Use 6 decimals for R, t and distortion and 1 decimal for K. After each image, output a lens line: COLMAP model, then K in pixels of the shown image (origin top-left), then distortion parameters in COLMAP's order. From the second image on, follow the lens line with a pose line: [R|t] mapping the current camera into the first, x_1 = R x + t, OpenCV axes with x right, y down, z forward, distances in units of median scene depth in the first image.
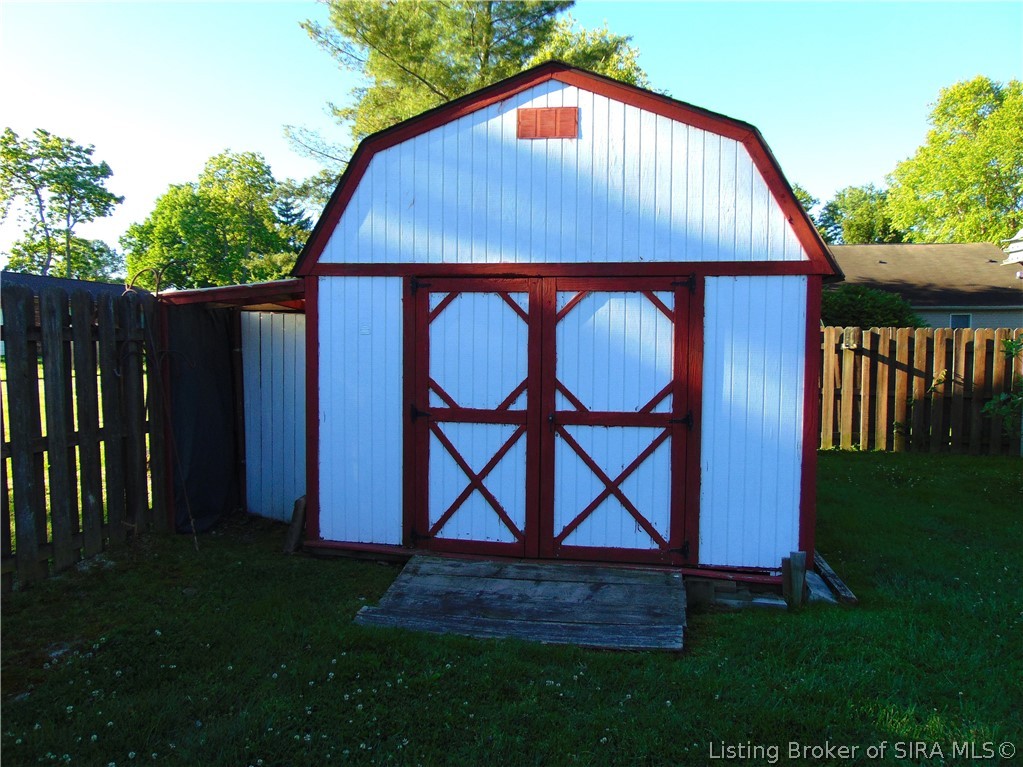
lens RADIAL K [[765.6, 0, 508.7], [0, 765.6, 376.6], [0, 0, 1]] dist [0.020422, 0.015829]
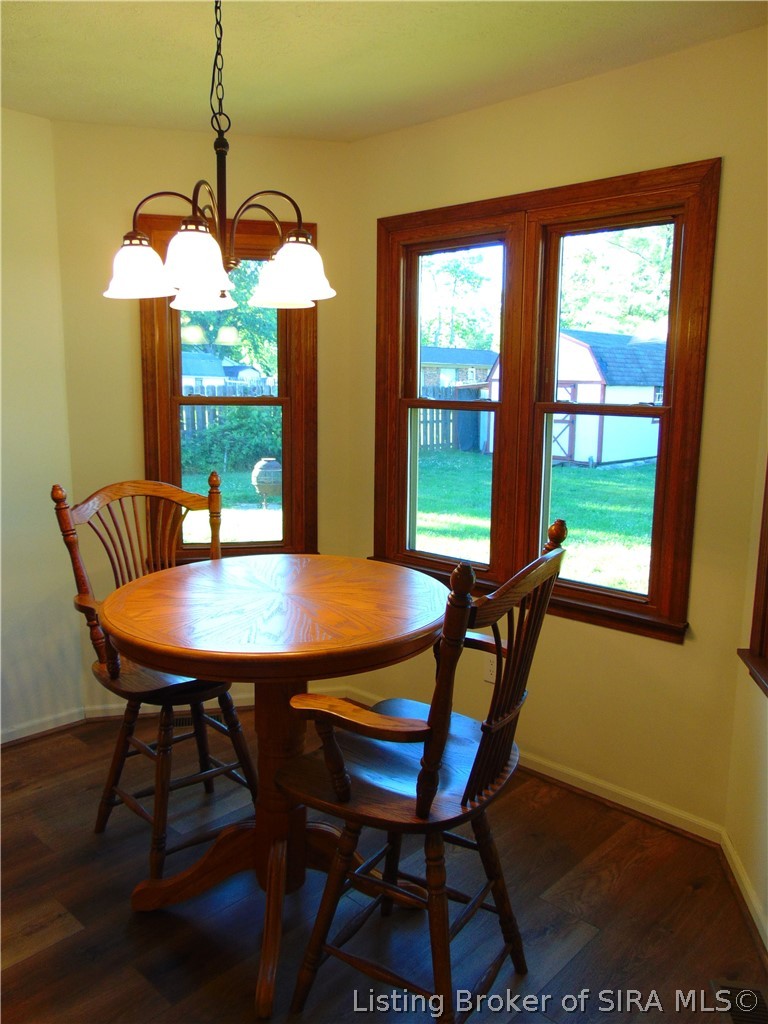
lens RADIAL K [[766.4, 0, 384.4], [0, 766.4, 511.6], [0, 0, 1]] dist [0.020422, 0.015829]
pose [[0.821883, 0.098306, -0.561109, 1.606925], [-0.035080, 0.991862, 0.122389, 0.065279], [0.568575, -0.080905, 0.818644, -2.617210]]
